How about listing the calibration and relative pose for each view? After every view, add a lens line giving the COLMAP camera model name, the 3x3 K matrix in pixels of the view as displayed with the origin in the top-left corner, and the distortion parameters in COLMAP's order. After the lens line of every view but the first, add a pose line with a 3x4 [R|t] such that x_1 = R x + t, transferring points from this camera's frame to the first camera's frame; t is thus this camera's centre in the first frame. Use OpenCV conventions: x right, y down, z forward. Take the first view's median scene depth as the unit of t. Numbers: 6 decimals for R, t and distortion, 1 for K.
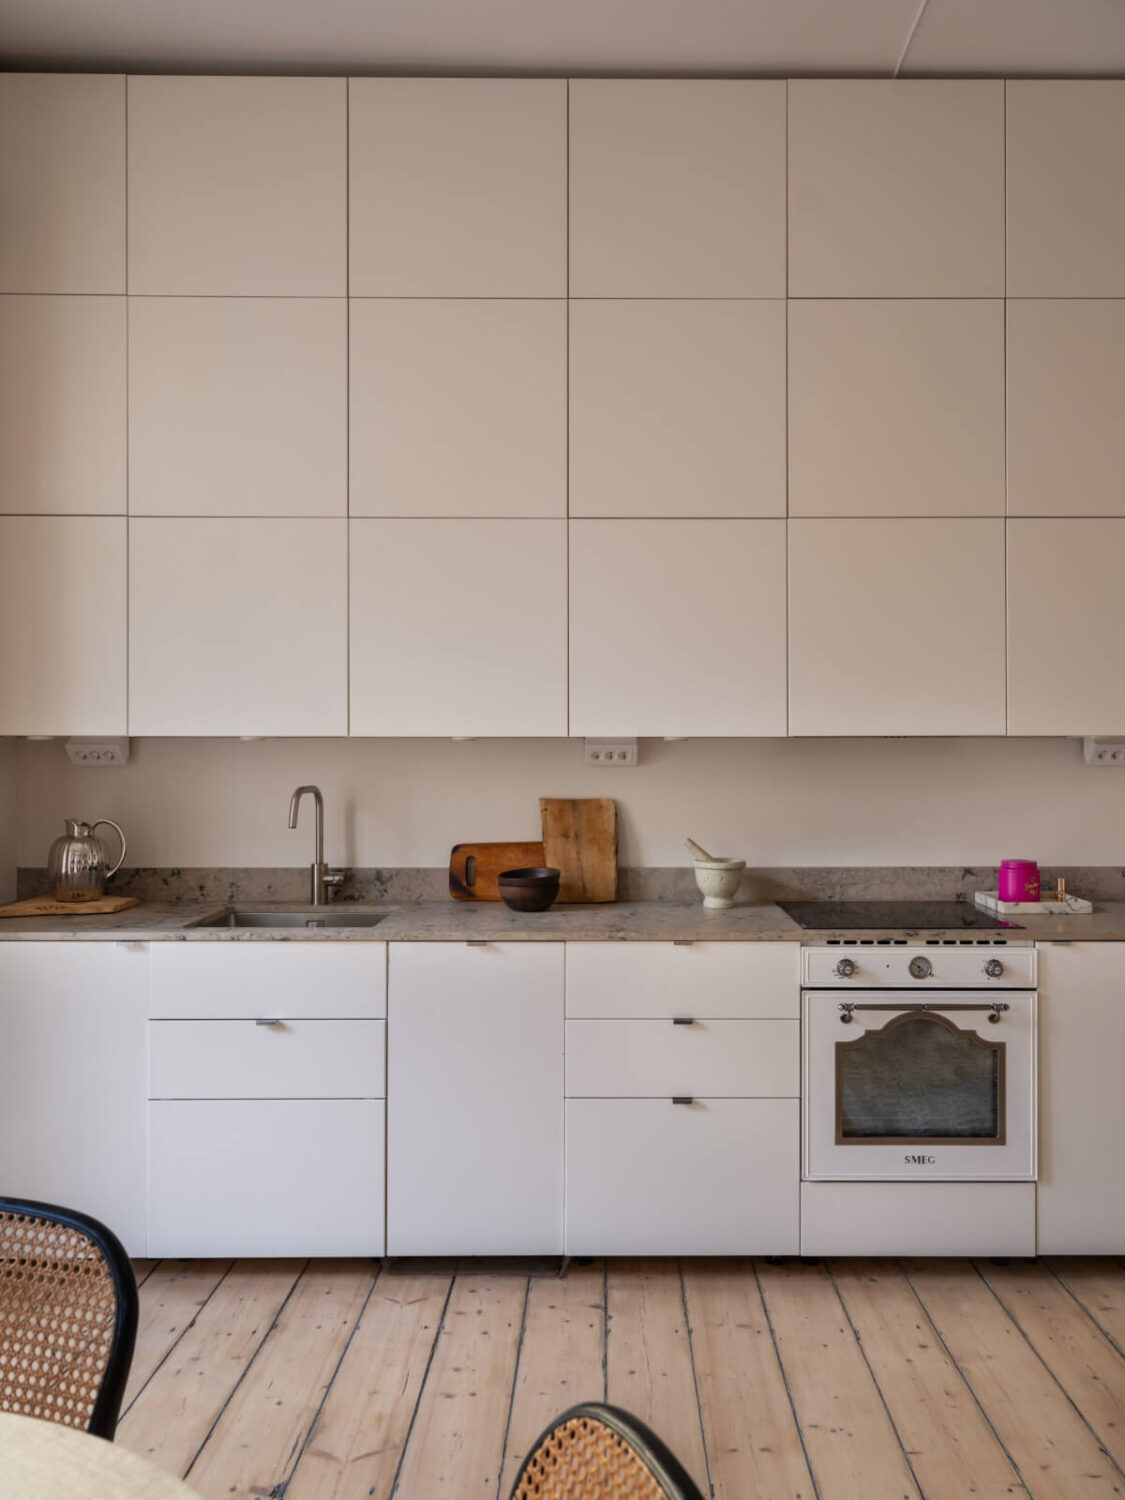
lens RADIAL K [[1153.4, 0, 622.4], [0, 1153.4, 743.7], [0, 0, 1]] dist [-0.003096, 0.006158]
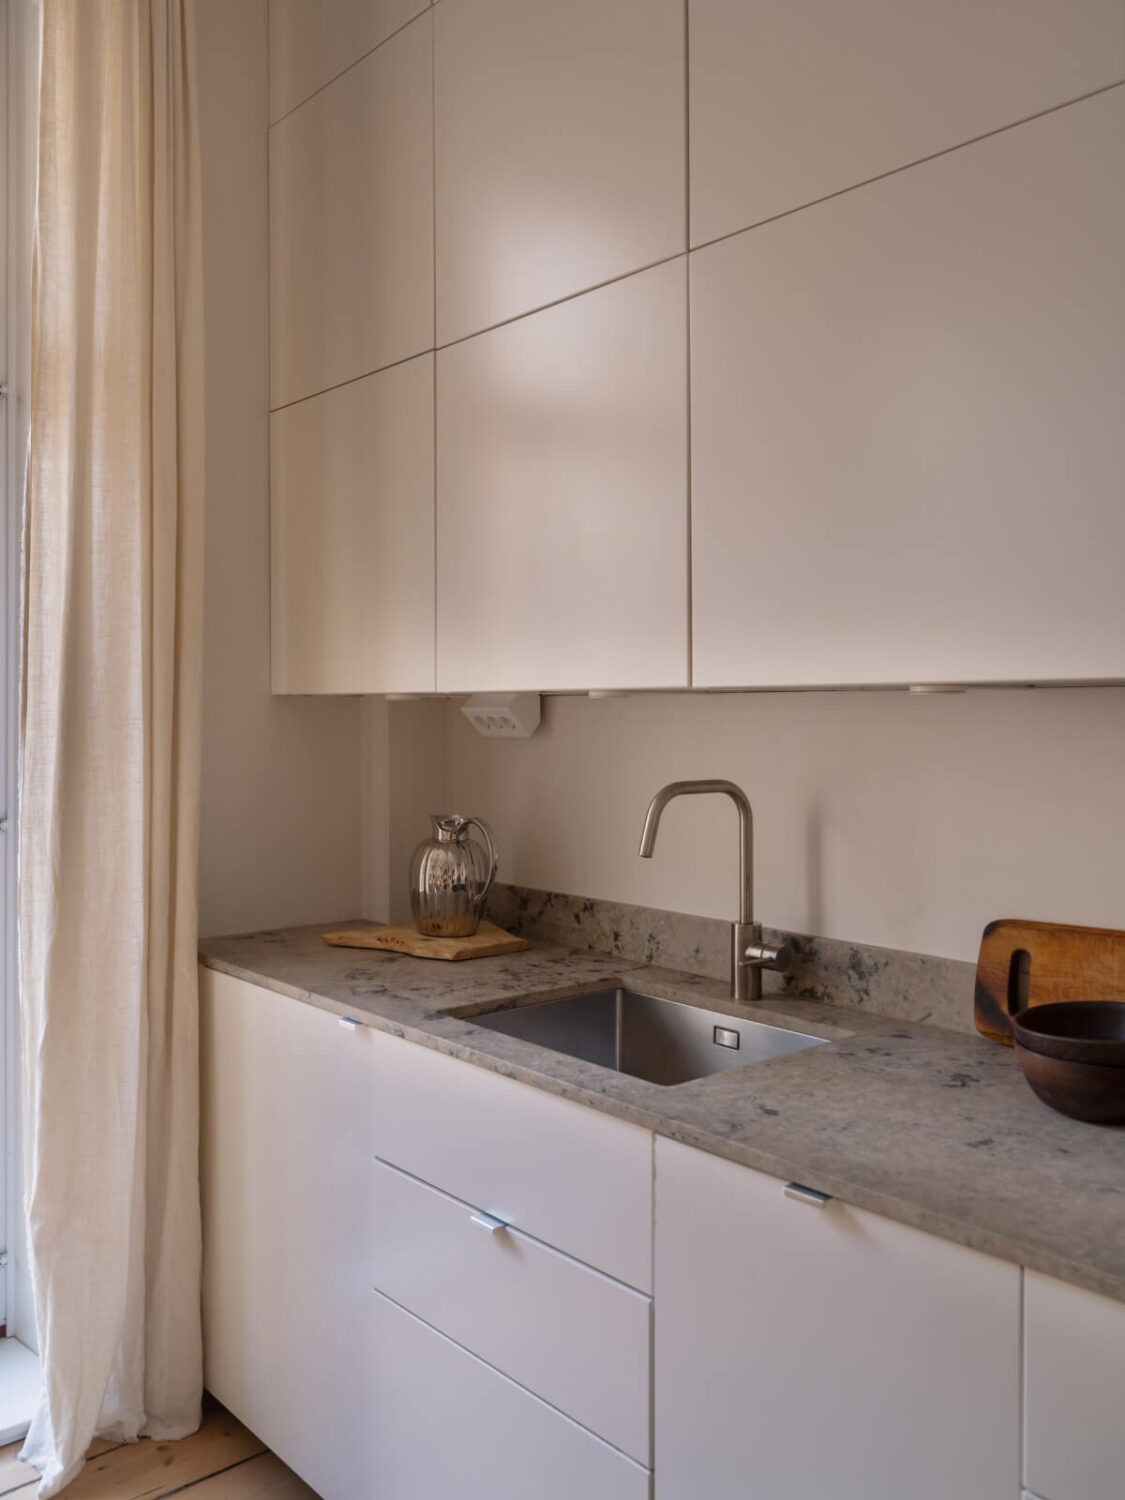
lens RADIAL K [[1231.6, 0, 550.9], [0, 1231.6, 703.1], [0, 0, 1]] dist [0.004913, -0.015934]
pose [[0.631275, -0.006057, -0.775535, 0.128801], [0.000701, 0.999974, -0.007239, 0.004412], [0.775559, 0.004026, 0.631263, 0.554354]]
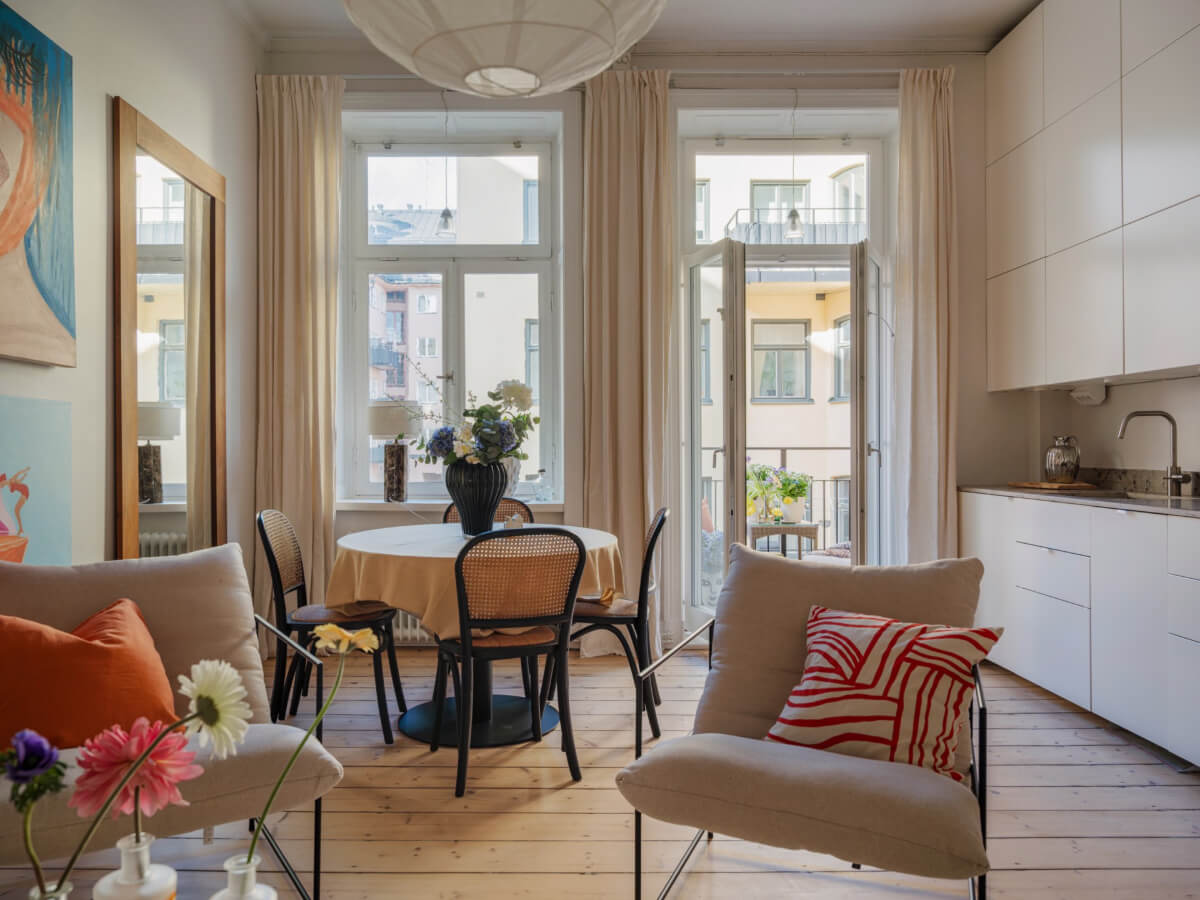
lens RADIAL K [[922.7, 0, 564.1], [0, 922.7, 458.5], [0, 0, 1]] dist [-0.003096, 0.006158]
pose [[-0.035073, 0.007116, -0.999359, 0.874463], [0.005020, 0.999963, 0.006944, 0.081719], [0.999372, -0.004773, -0.035108, 0.294321]]
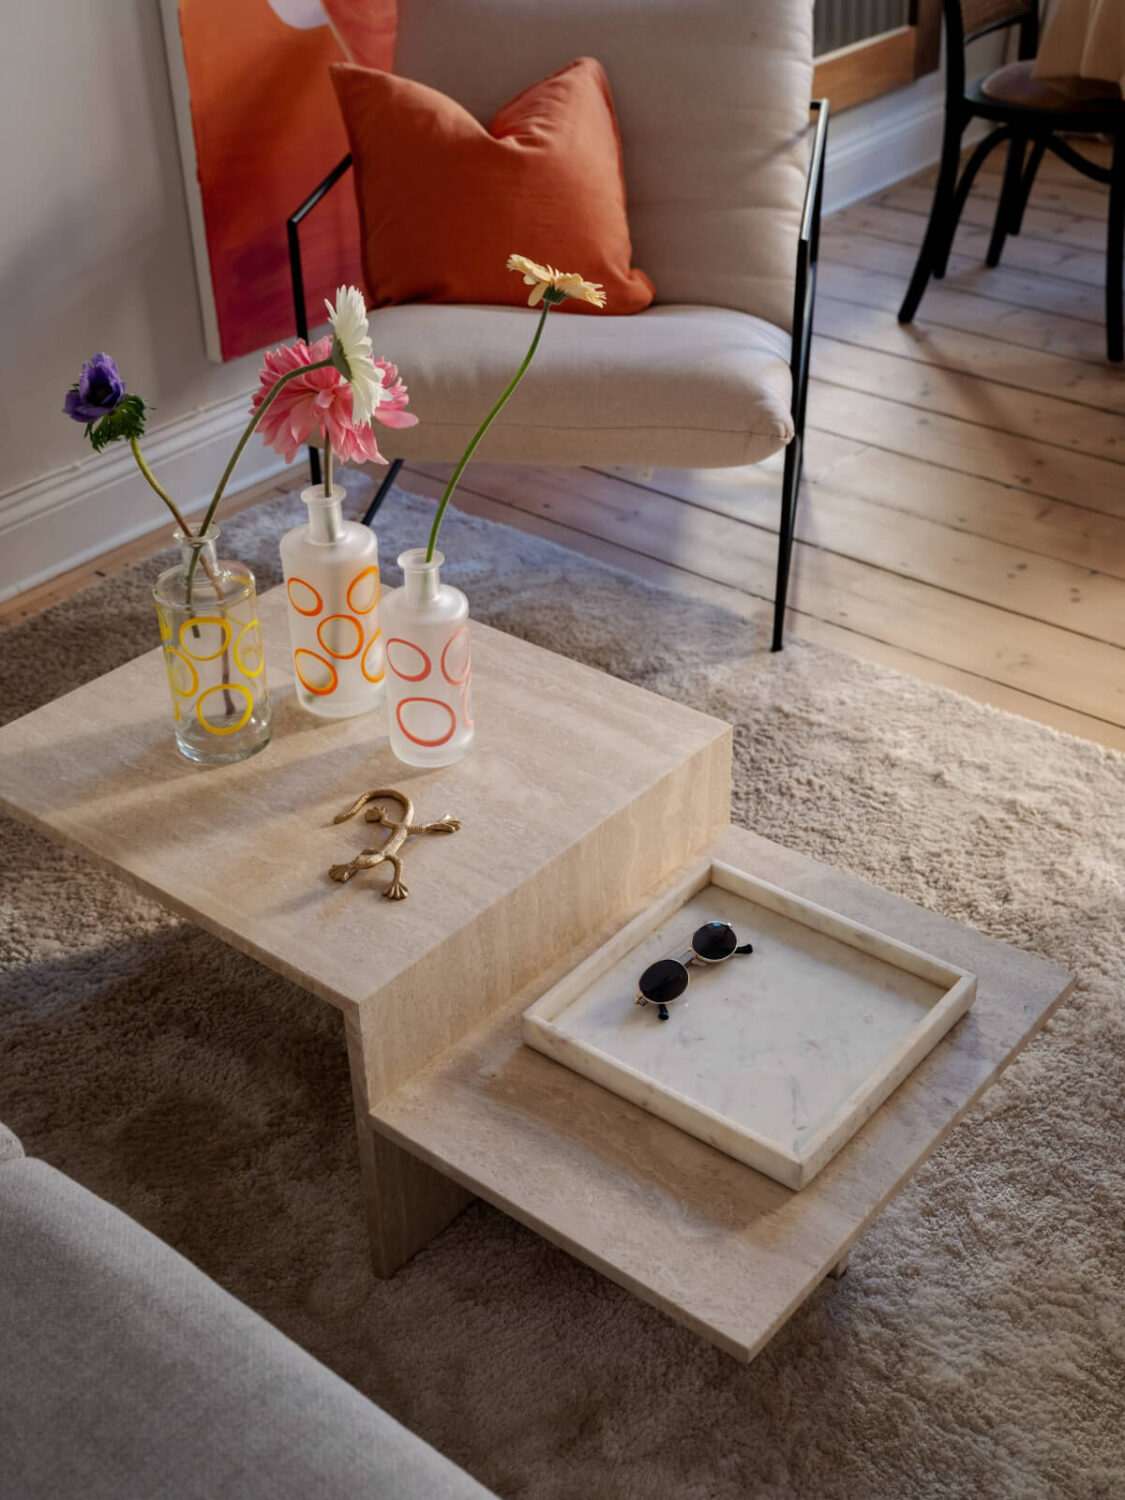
lens RADIAL K [[1859.1, 0, 561.3], [0, 1859.1, 747.3], [0, 0, 1]] dist [0.024137, 0.000000]
pose [[-0.652093, 0.421687, -0.630044, 0.856432], [0.025338, 0.842697, 0.537791, 0.004394], [0.757716, 0.334726, -0.560202, 0.492698]]
